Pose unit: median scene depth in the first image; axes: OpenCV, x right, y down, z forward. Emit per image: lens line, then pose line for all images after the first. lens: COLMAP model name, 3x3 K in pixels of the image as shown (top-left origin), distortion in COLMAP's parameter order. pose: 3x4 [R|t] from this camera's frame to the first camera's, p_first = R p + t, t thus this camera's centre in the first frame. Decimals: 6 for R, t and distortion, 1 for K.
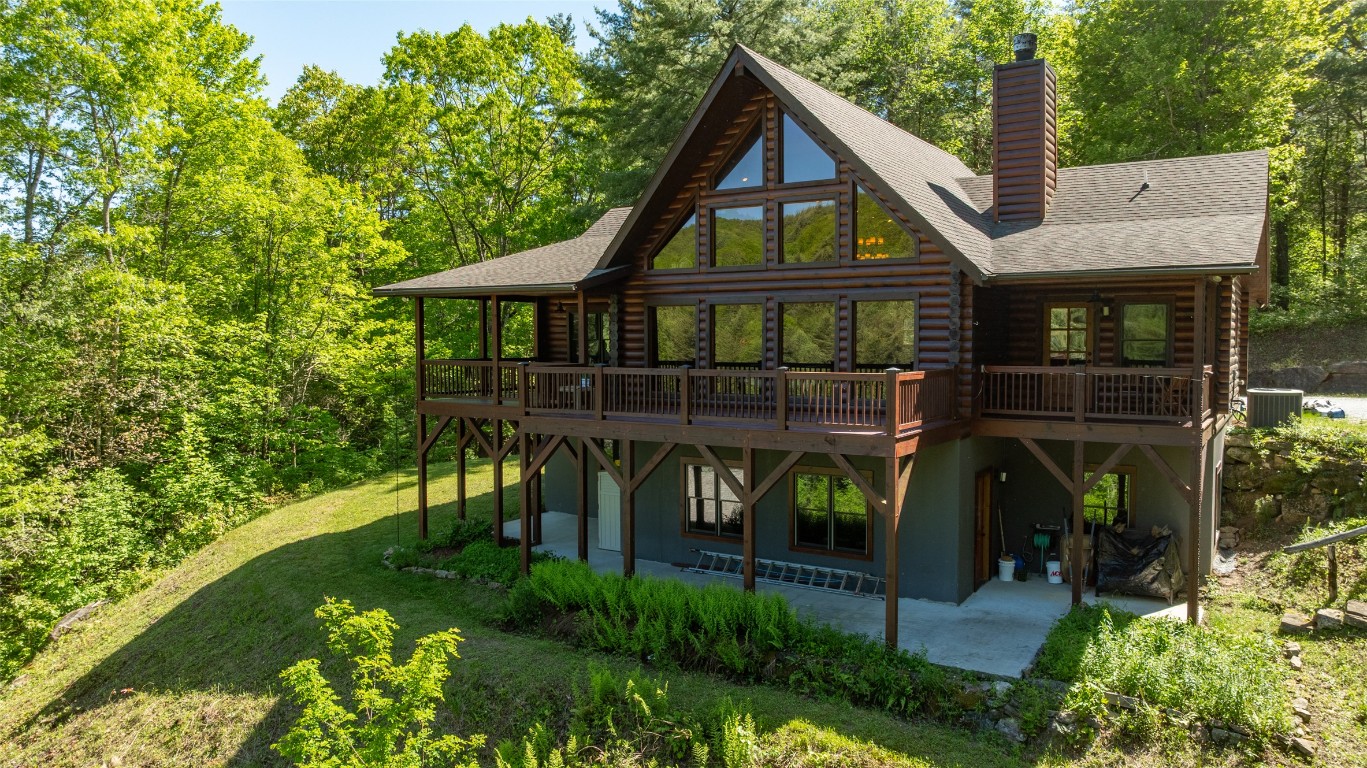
lens RADIAL K [[955.8, 0, 683.5], [0, 955.8, 384.0], [0, 0, 1]] dist [-0.042756, 0.047022]
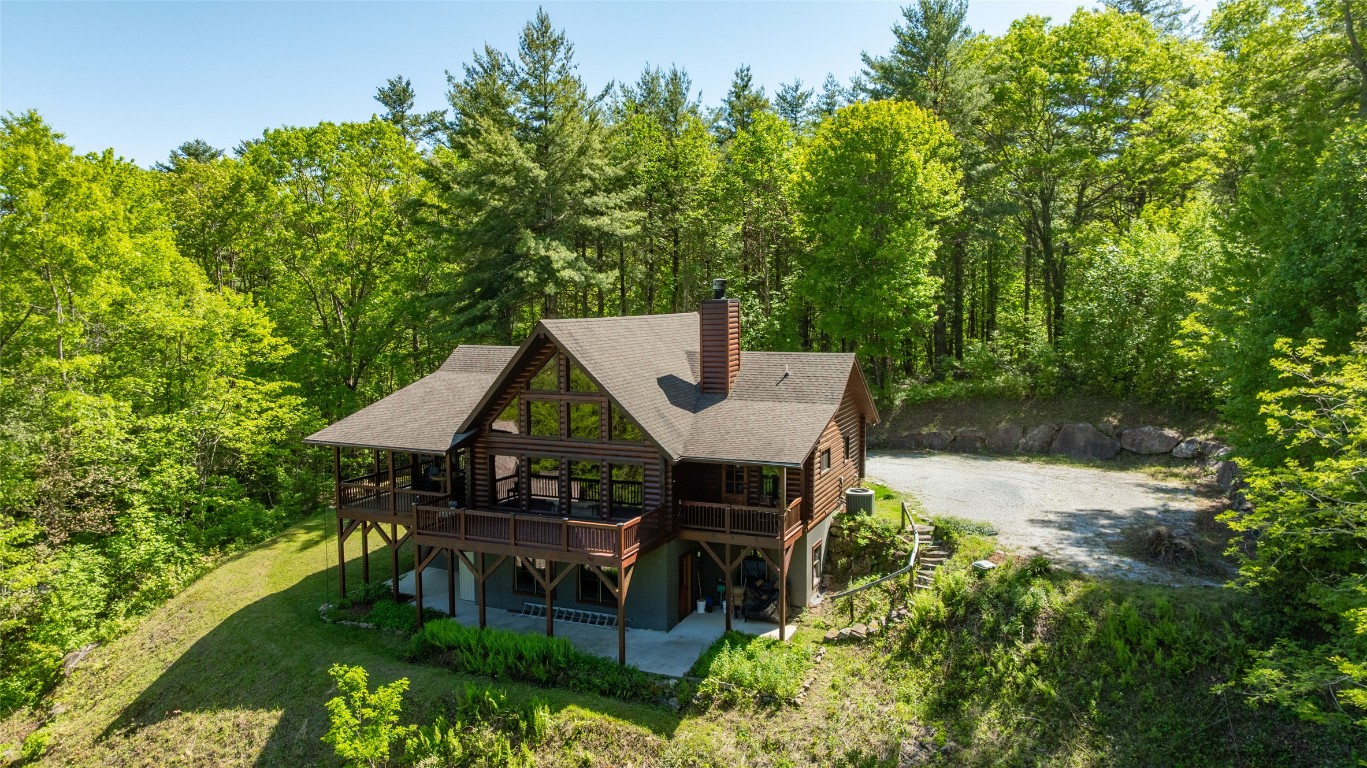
lens RADIAL K [[955.8, 0, 683.5], [0, 955.8, 384.0], [0, 0, 1]] dist [-0.042756, 0.047022]
pose [[0.984820, -0.015528, 0.172884, 0.013057], [0.007390, 0.998838, 0.047621, -0.364210], [-0.173423, -0.045620, 0.983790, -0.859785]]
